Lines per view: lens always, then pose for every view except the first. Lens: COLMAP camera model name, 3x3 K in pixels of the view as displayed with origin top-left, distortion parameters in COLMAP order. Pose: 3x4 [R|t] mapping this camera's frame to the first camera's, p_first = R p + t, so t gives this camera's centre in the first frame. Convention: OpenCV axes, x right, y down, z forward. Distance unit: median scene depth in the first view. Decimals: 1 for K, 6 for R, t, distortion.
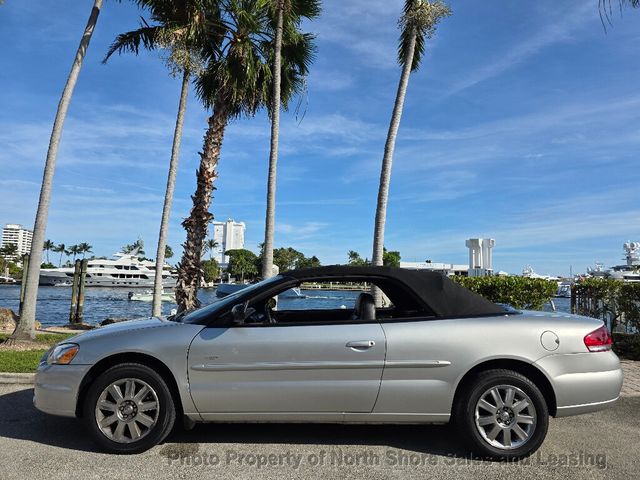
lens RADIAL K [[425.3, 0, 322.0], [0, 425.3, 243.1], [0, 0, 1]] dist [0.091808, -0.099601]
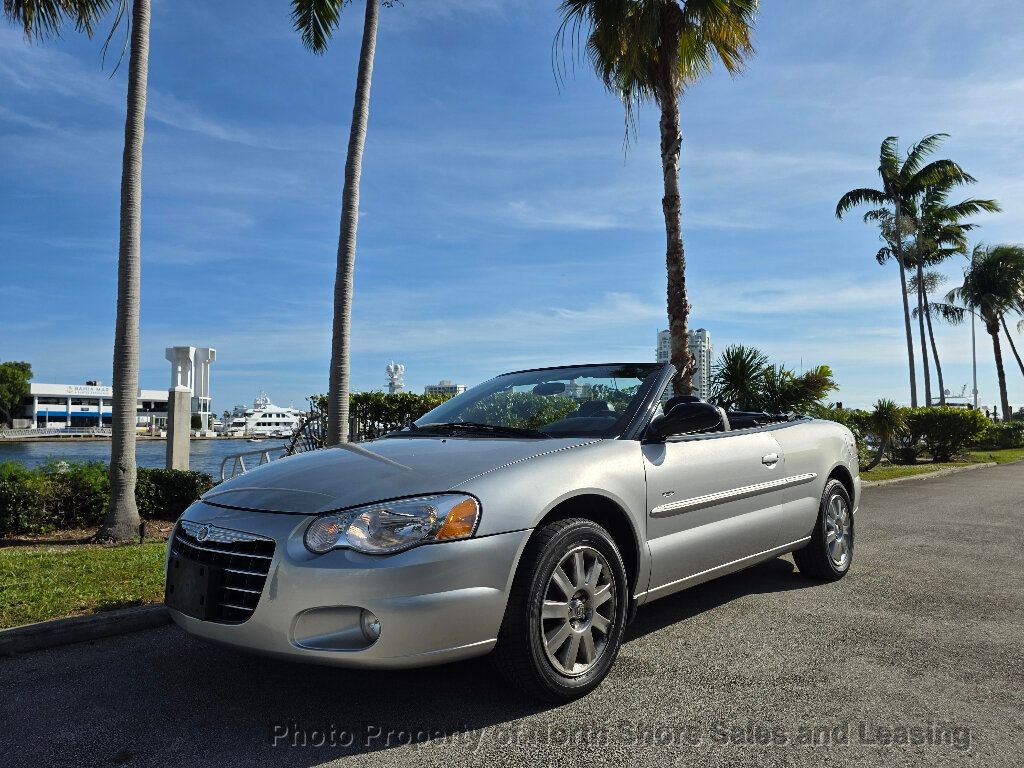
lens RADIAL K [[686.2, 0, 507.1], [0, 686.2, 393.2], [0, 0, 1]] dist [0.071011, -0.075172]
pose [[0.699053, 0.012566, 0.714959, -0.326920], [-0.049950, 0.998261, 0.031294, 0.034664], [-0.713323, -0.057588, 0.698465, 0.156279]]
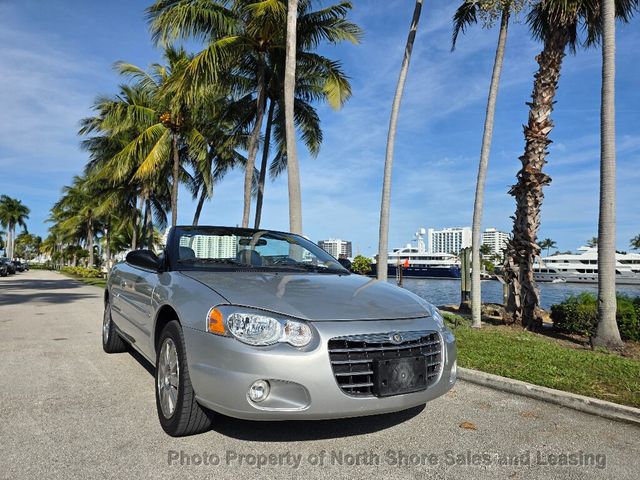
lens RADIAL K [[428.2, 0, 323.1], [0, 428.2, 244.9], [0, 0, 1]] dist [0.072239, -0.072212]
pose [[0.544238, -0.064562, -0.836443, 0.178690], [0.074803, 0.996798, -0.028268, 0.053394], [0.835589, -0.047184, 0.547324, 0.204478]]
